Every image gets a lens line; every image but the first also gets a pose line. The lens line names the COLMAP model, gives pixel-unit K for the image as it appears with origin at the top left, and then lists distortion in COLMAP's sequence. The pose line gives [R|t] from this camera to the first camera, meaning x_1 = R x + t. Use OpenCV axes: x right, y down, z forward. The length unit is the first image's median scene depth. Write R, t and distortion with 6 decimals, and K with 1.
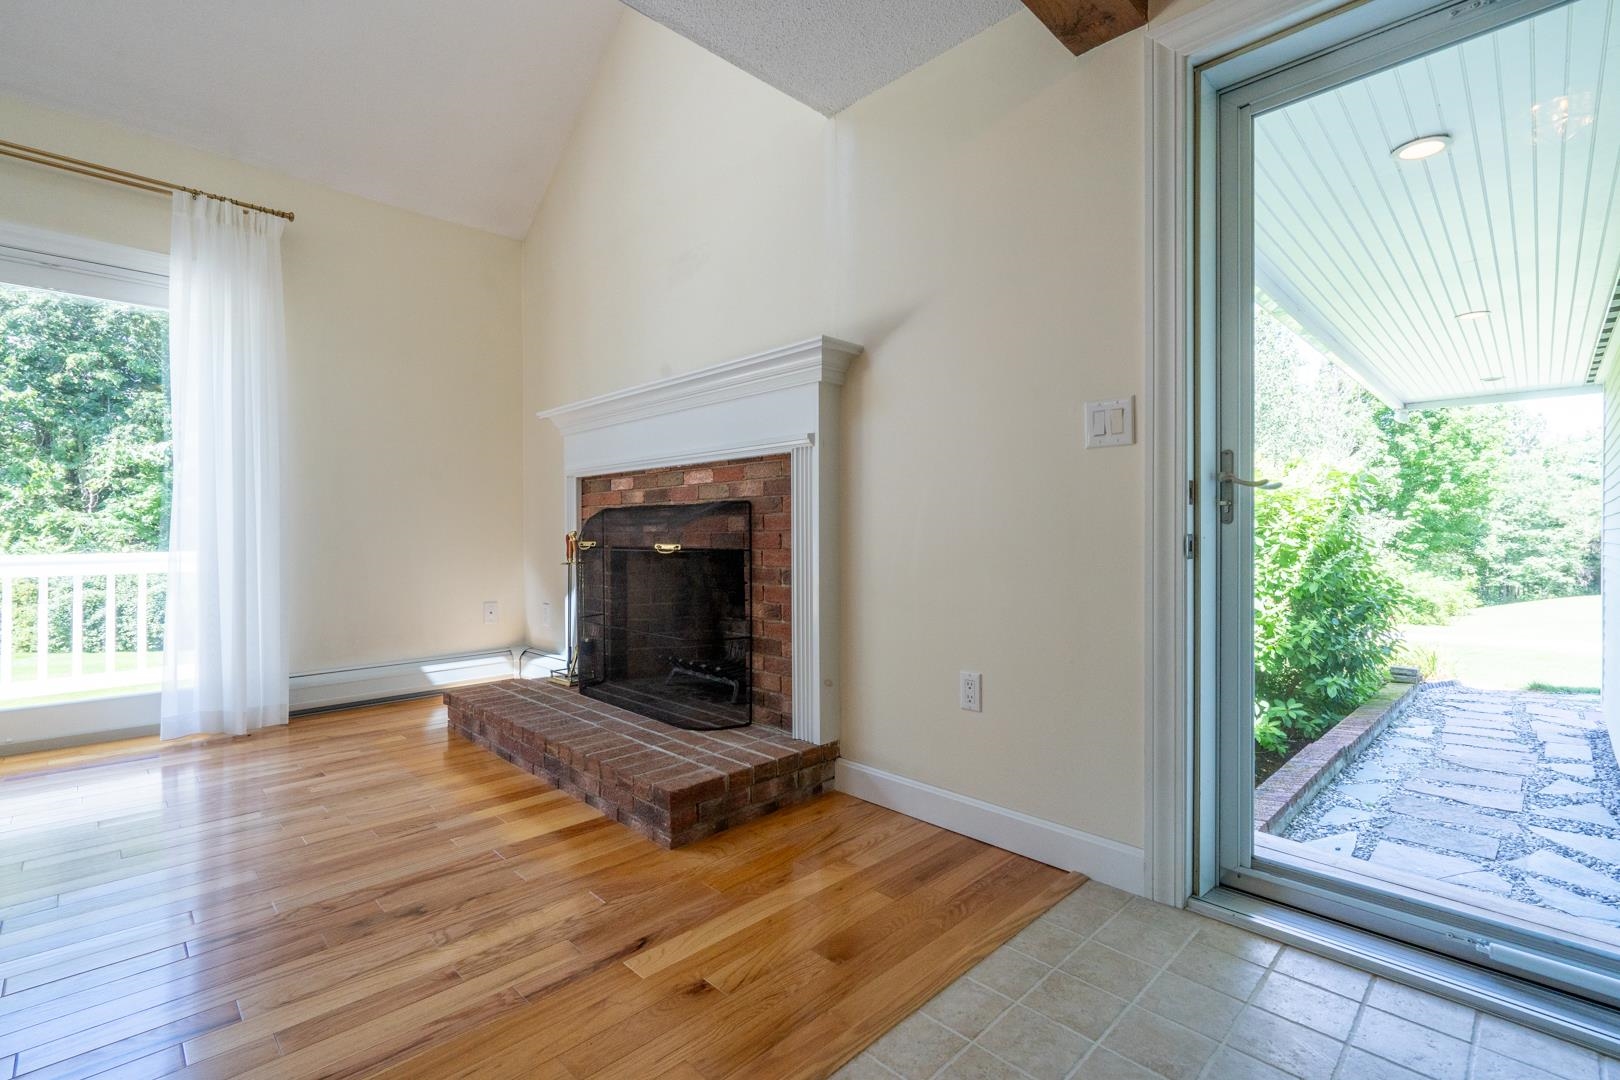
lens RADIAL K [[749.0, 0, 809.2], [0, 749.0, 527.0], [0, 0, 1]] dist [-0.002594, 0.000011]
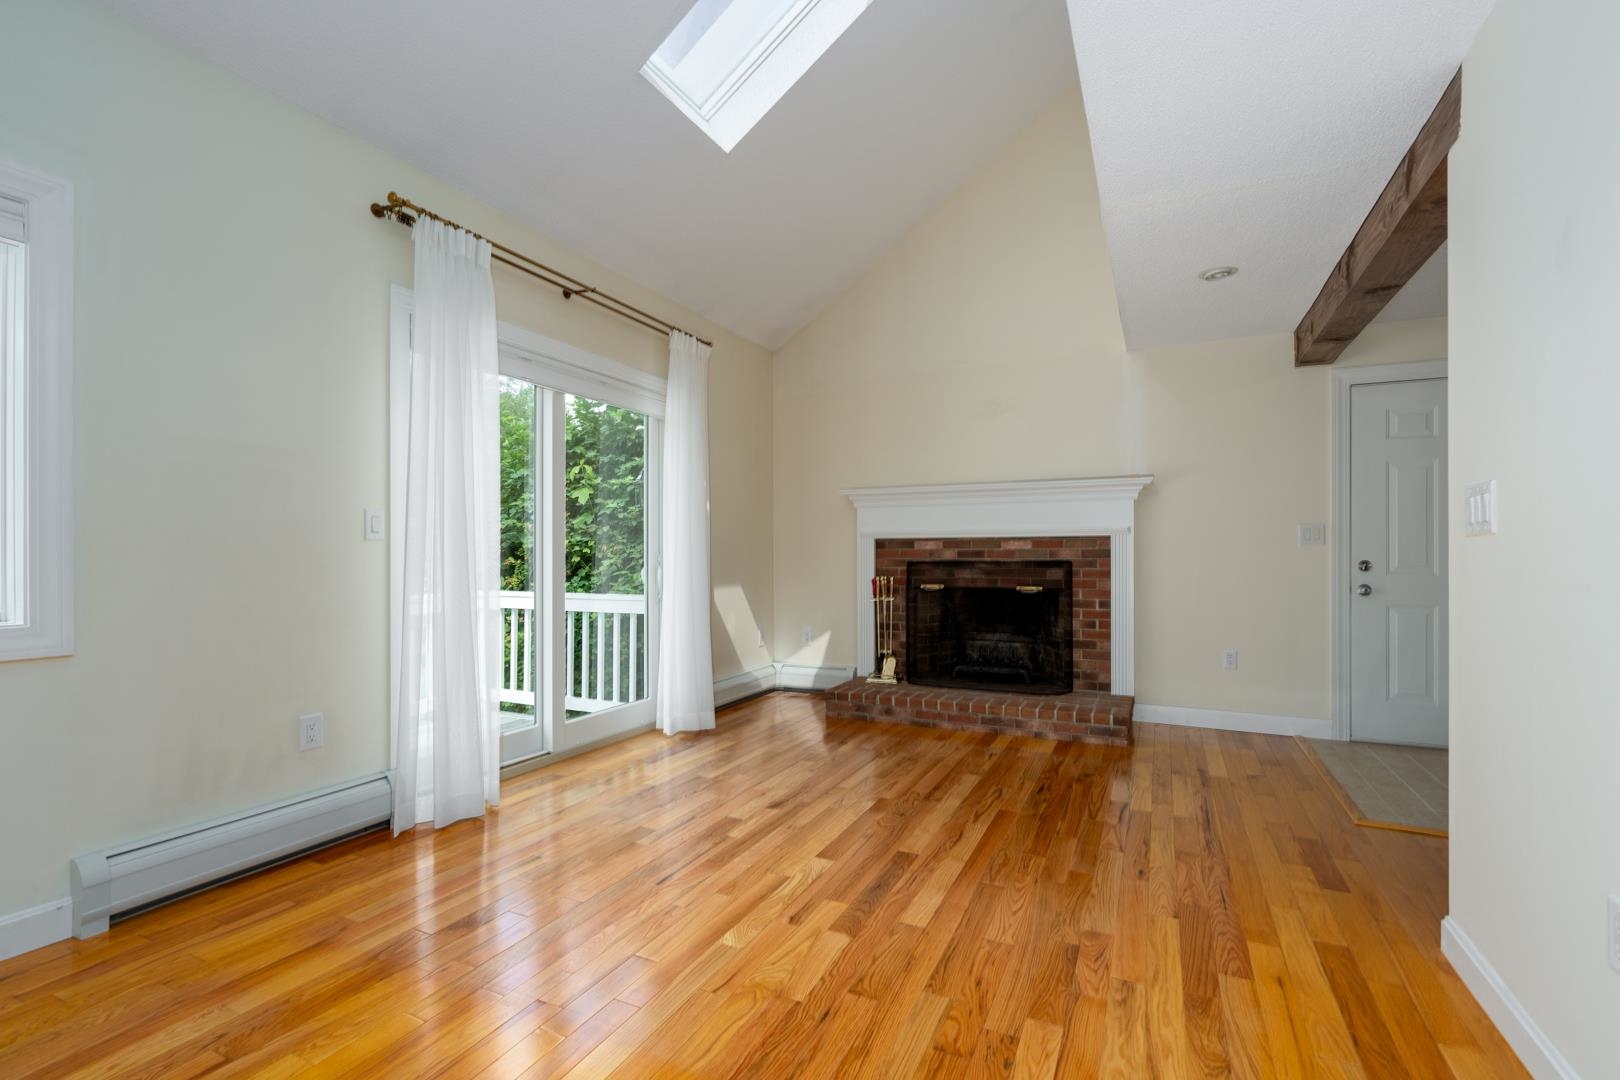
lens RADIAL K [[749.5, 0, 809.8], [0, 749.5, 553.0], [0, 0, 1]] dist [0.000490, 0.000045]
pose [[0.934912, 0.003502, 0.354863, -1.294729], [-0.004440, 0.999988, 0.001830, -0.056460], [-0.354853, -0.003287, 0.934916, -0.411849]]
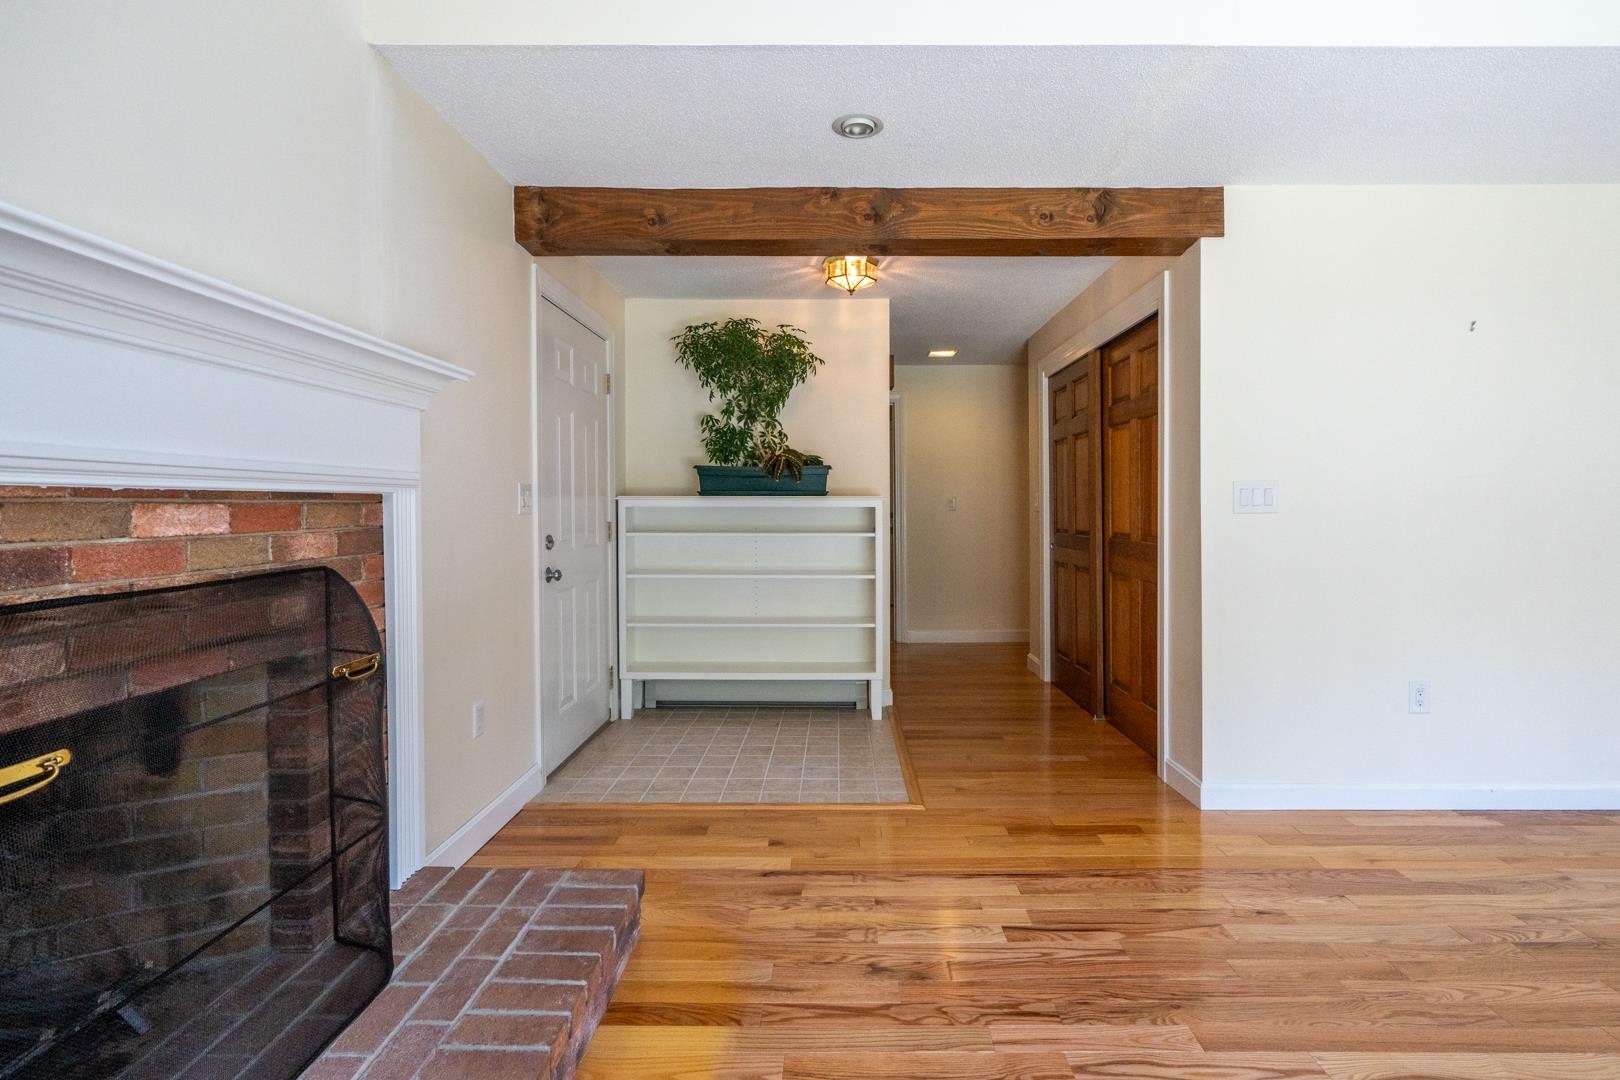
lens RADIAL K [[738.2, 0, 848.1], [0, 738.2, 514.1], [0, 0, 1]] dist [0.000853, 0.000326]
pose [[-0.720001, -0.001796, 0.693970, -0.802700], [-0.000528, 0.999998, 0.002040, -0.080365], [-0.693972, 0.001103, -0.720001, 1.170358]]
